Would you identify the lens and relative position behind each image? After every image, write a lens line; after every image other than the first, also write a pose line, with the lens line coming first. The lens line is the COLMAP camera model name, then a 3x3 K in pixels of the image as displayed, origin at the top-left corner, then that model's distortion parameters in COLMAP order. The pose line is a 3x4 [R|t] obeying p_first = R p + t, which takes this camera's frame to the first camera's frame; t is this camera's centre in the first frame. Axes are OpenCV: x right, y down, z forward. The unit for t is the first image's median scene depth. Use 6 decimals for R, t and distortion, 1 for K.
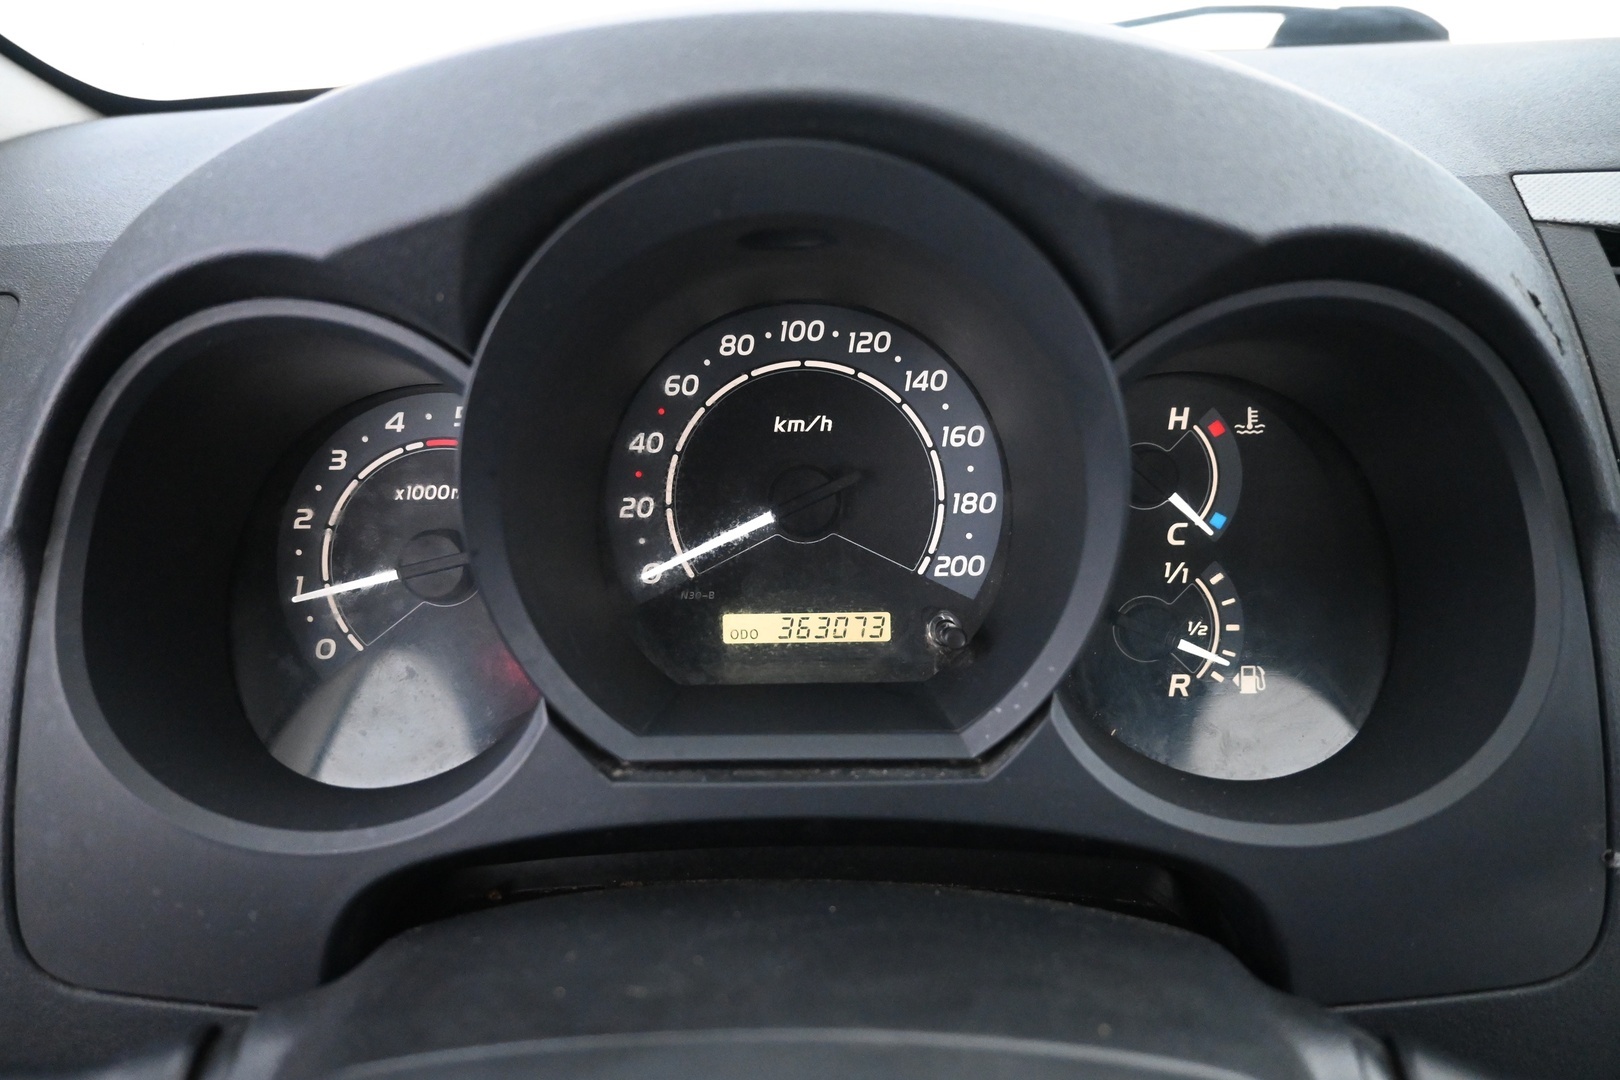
lens RADIAL K [[1129.4, 0, 810.0], [0, 1129.4, 540.0], [0, 0, 1]] dist [-0.018882, 0.001243]
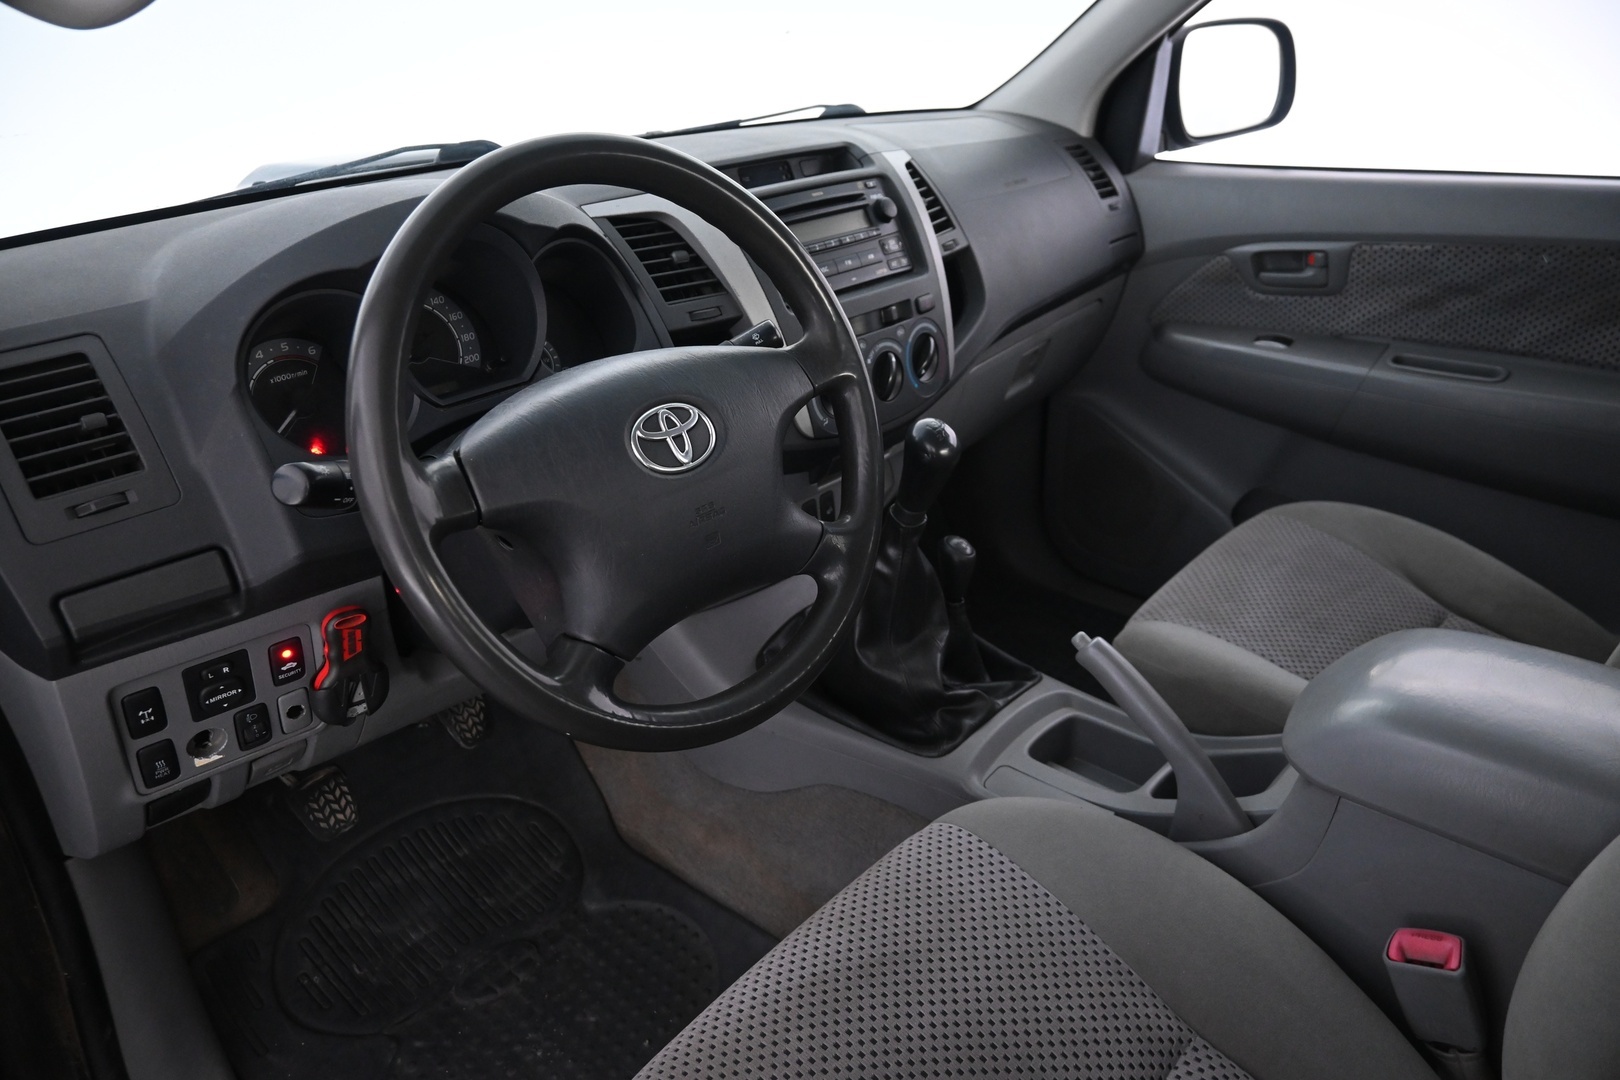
lens RADIAL K [[1115.3, 0, 810.0], [0, 1115.3, 540.0], [0, 0, 1]] dist [-0.003654, -0.002541]
pose [[0.652335, -0.329153, 0.682728, -1.434441], [0.347261, 0.930468, 0.116790, 0.431474], [-0.673698, 0.160899, 0.721279, -1.625355]]
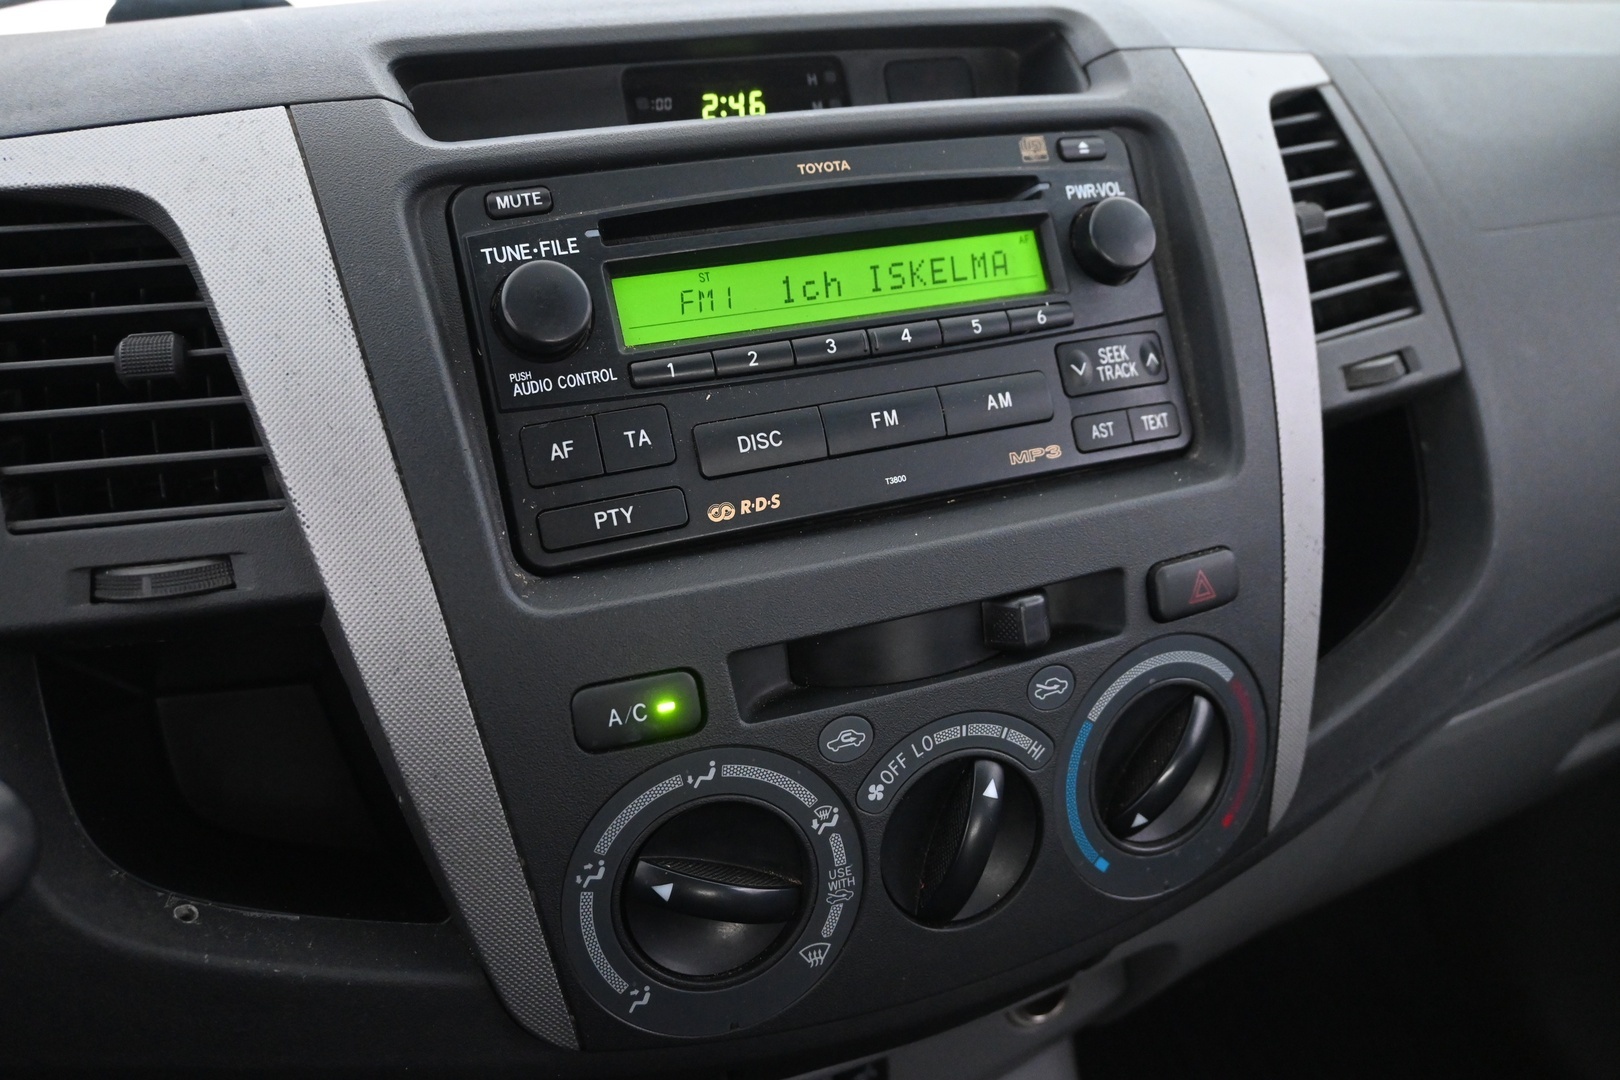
lens RADIAL K [[1370.8, 0, 810.0], [0, 1370.8, 540.0], [0, 0, 1]] dist [-0.039122, 0.000791]
pose [[0.915497, -0.168480, 0.365349, 0.763314], [0.183247, 0.983050, -0.005851, 0.175430], [-0.358170, 0.072306, 0.930852, -0.424289]]
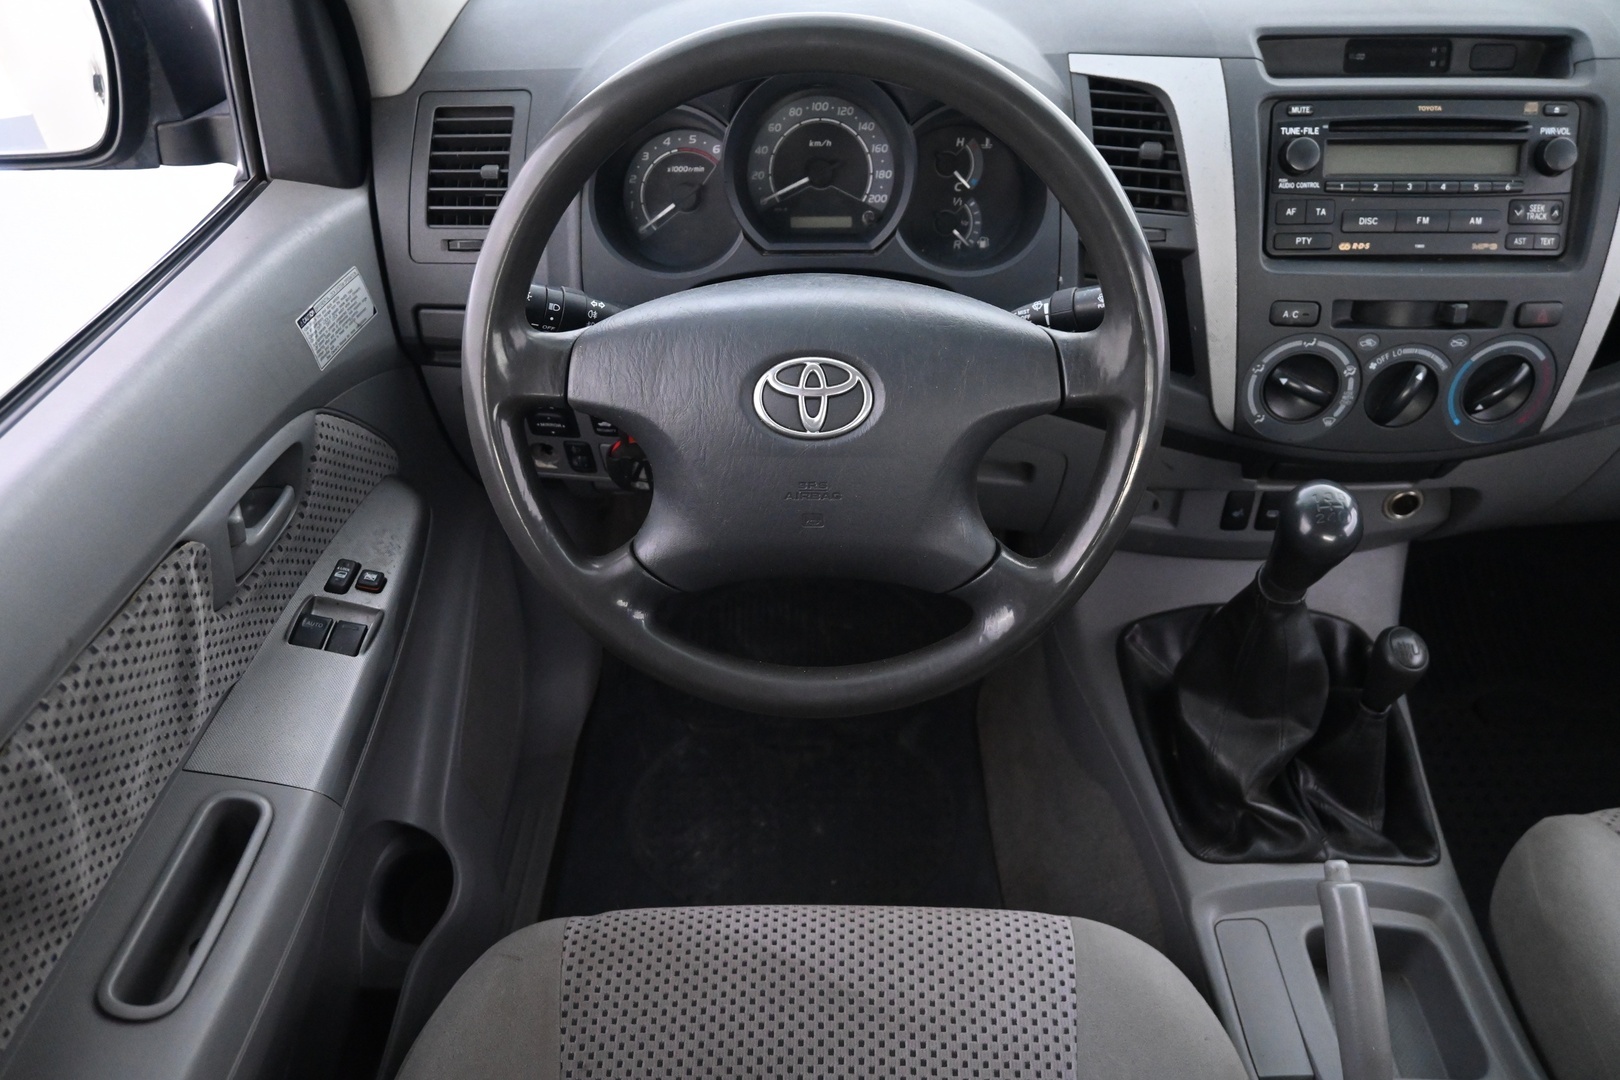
lens RADIAL K [[1129.4, 0, 810.0], [0, 1129.4, 540.0], [0, 0, 1]] dist [-0.018882, 0.001243]
pose [[0.999980, 0.006315, 0.000424, -0.025745], [-0.006240, 0.972515, 0.232757, 0.191916], [0.001058, -0.232755, 0.972535, -1.829589]]
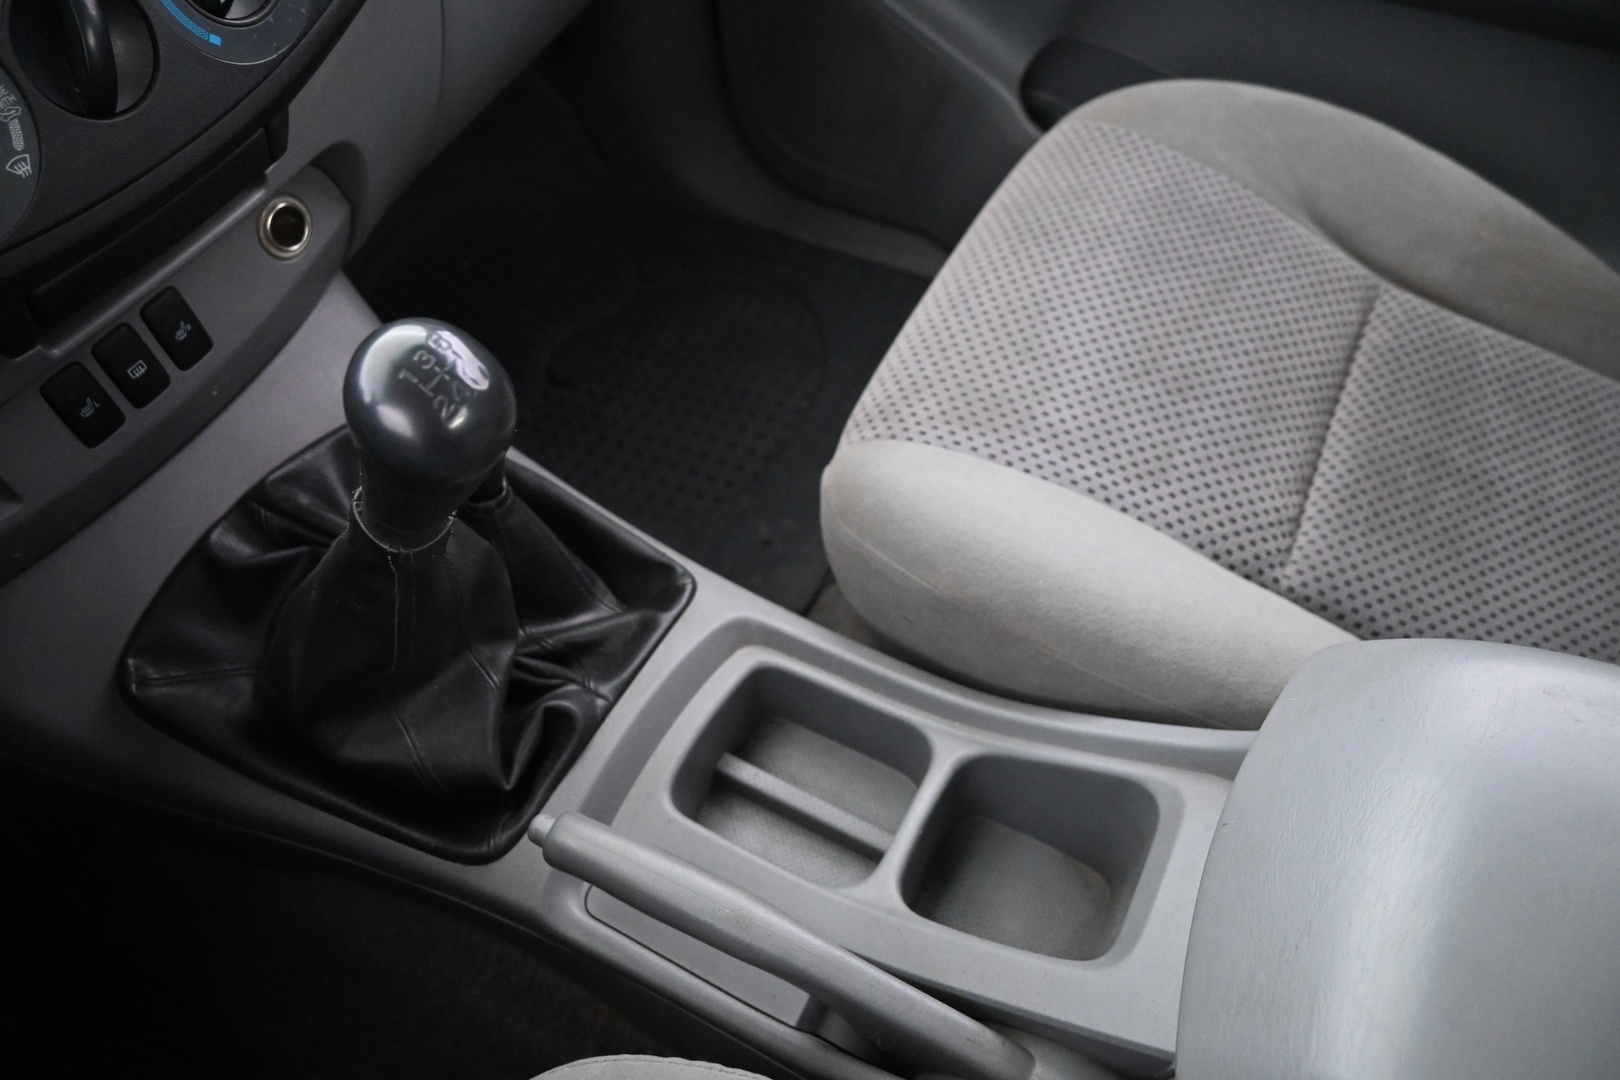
lens RADIAL K [[1115.3, 0, 810.0], [0, 1115.3, 540.0], [0, 0, 1]] dist [-0.003654, -0.002541]
pose [[0.457965, -0.707323, 0.538482, 0.583504], [0.432747, 0.706502, 0.559987, 0.492553], [-0.776530, -0.023428, 0.629645, -0.768228]]
